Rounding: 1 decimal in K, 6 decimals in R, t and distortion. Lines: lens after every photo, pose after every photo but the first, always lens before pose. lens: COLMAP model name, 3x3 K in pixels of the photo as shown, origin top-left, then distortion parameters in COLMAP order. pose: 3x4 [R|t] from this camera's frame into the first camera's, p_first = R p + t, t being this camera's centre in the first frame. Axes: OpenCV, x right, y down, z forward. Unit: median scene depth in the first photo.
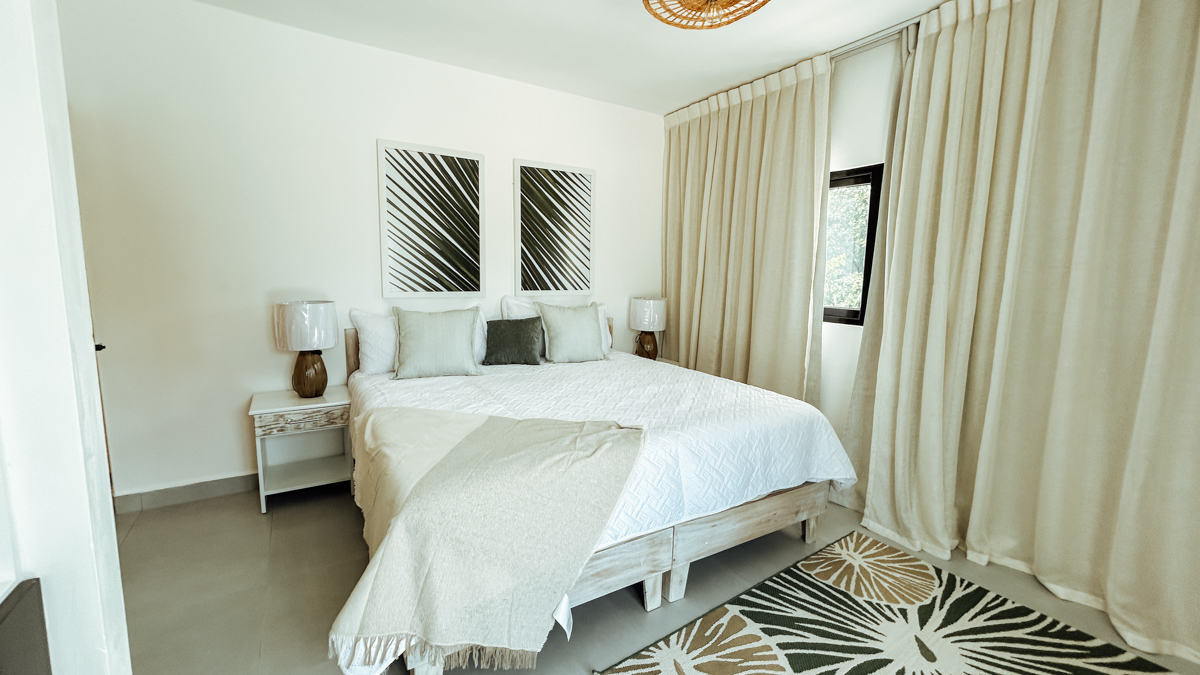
lens RADIAL K [[475.3, 0, 598.2], [0, 475.3, 337.7], [0, 0, 1]] dist [0.003375, -0.000346]
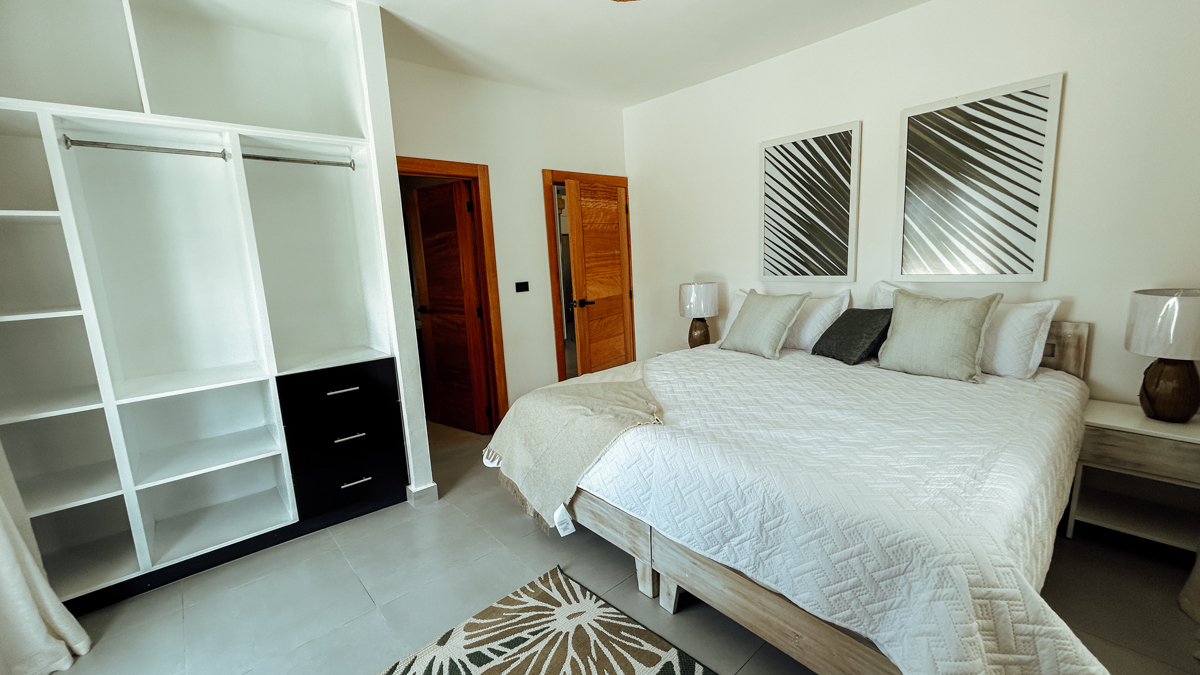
lens RADIAL K [[475.3, 0, 600.1], [0, 475.3, 333.5], [0, 0, 1]] dist [0.003375, -0.000346]
pose [[0.182036, 0.132268, -0.974355, 0.603889], [-0.084007, 0.989381, 0.118613, -0.059836], [0.979697, 0.060260, 0.191214, 0.396336]]
